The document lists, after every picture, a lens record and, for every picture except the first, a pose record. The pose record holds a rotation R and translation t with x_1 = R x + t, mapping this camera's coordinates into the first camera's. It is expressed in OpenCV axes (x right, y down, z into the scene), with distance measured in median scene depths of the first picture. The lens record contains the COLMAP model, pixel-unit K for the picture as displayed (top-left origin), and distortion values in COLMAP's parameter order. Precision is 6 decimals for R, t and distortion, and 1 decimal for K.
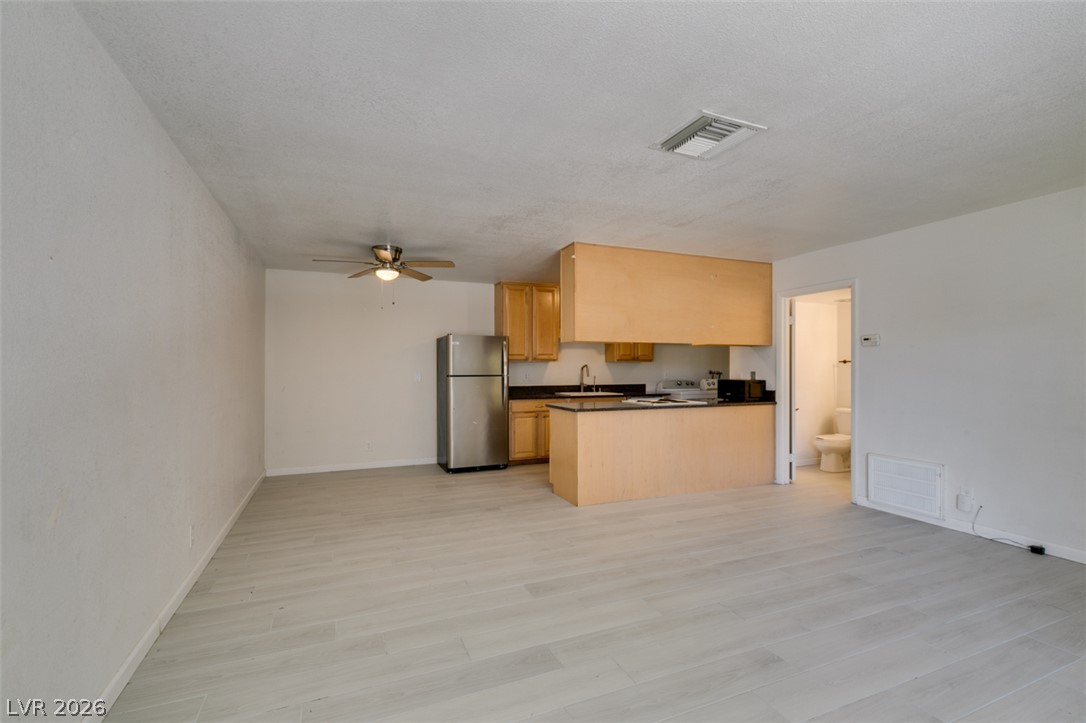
lens RADIAL K [[485.6, 0, 541.8], [0, 485.6, 365.4], [0, 0, 1]] dist [-0.002176, -0.000740]
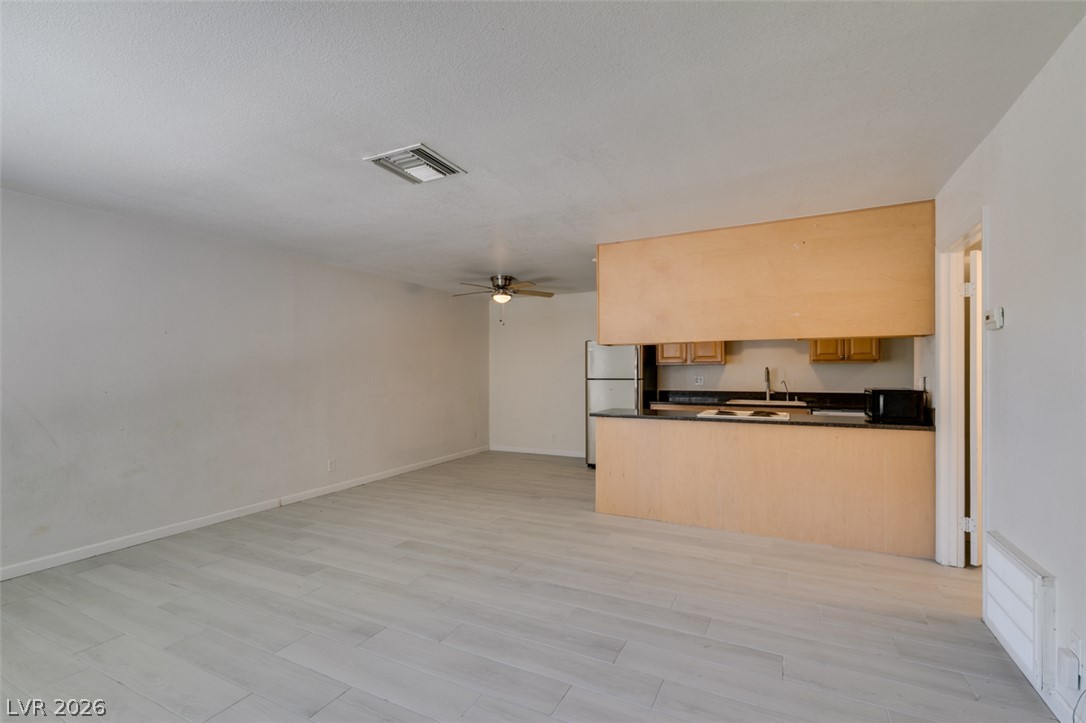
lens RADIAL K [[486.4, 0, 541.7], [0, 486.4, 369.2], [0, 0, 1]] dist [0.000968, -0.000579]
pose [[0.645827, -0.006146, -0.763459, 0.577940], [0.008343, 0.999965, -0.000993, -0.000493], [0.763438, -0.005728, 0.645856, 0.210007]]
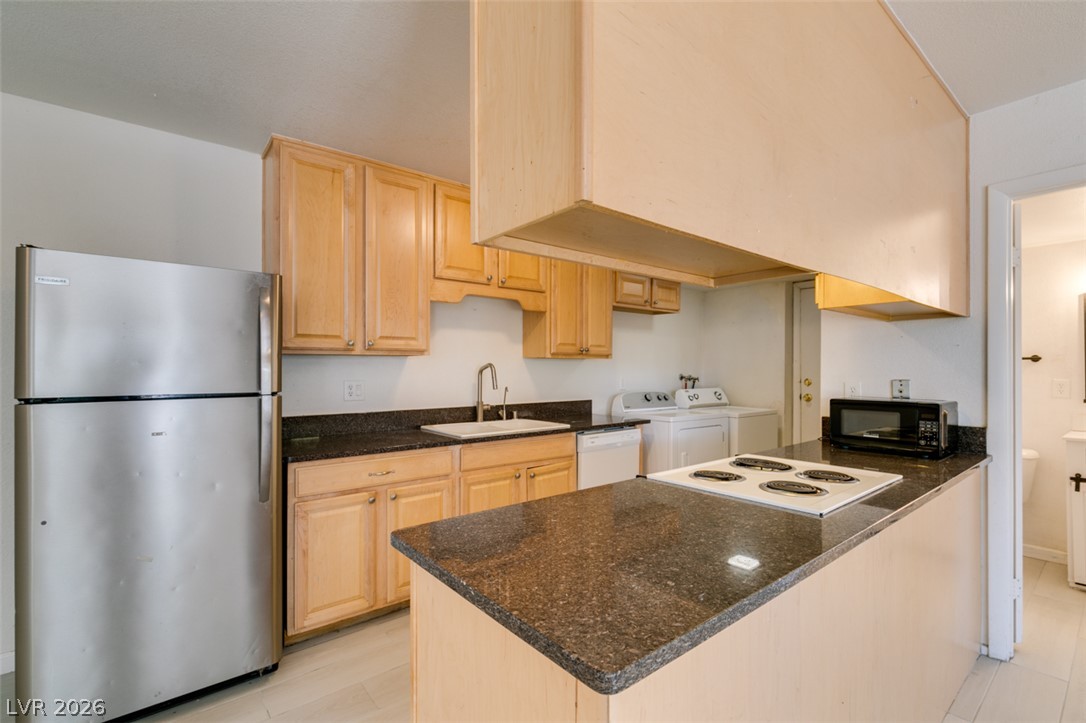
lens RADIAL K [[486.4, 0, 541.7], [0, 486.4, 369.2], [0, 0, 1]] dist [0.000968, -0.000579]
pose [[0.959331, 0.000728, 0.282283, 0.008894], [-0.002300, 0.999984, 0.005239, 0.001967], [-0.282275, -0.005676, 0.959317, 0.656146]]
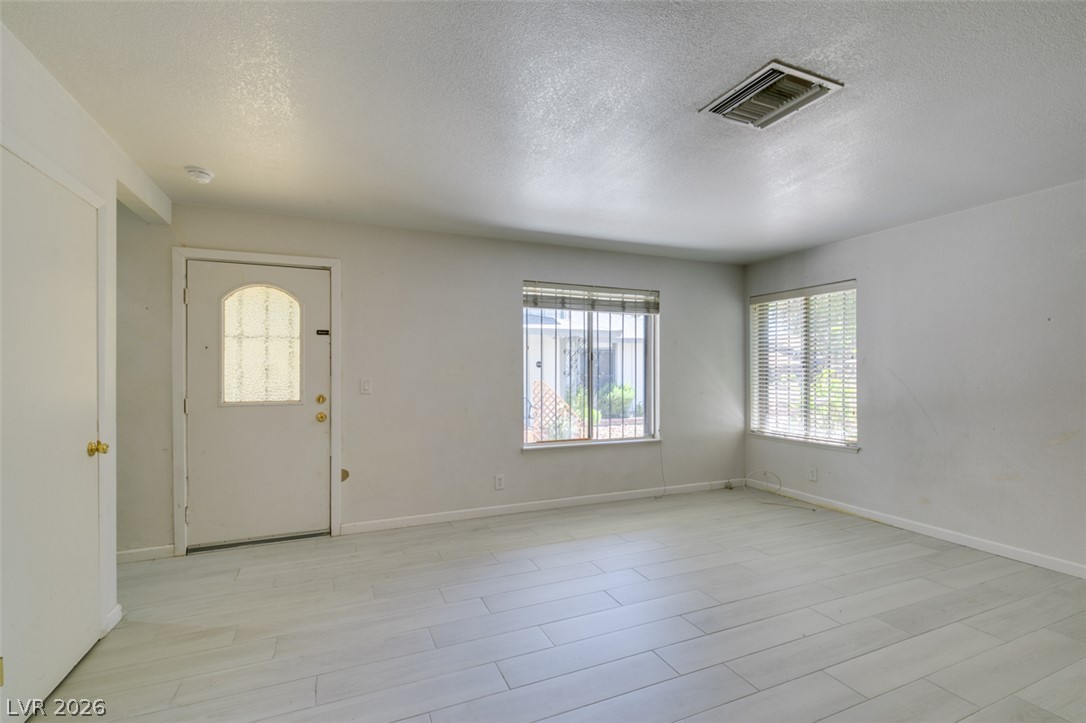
lens RADIAL K [[486.4, 0, 541.7], [0, 486.4, 369.2], [0, 0, 1]] dist [0.000968, -0.000579]
pose [[-0.999933, 0.001875, -0.011448, 0.313561], [0.001942, 0.999981, -0.005838, 0.002176], [0.011437, -0.005860, -0.999917, 0.777321]]
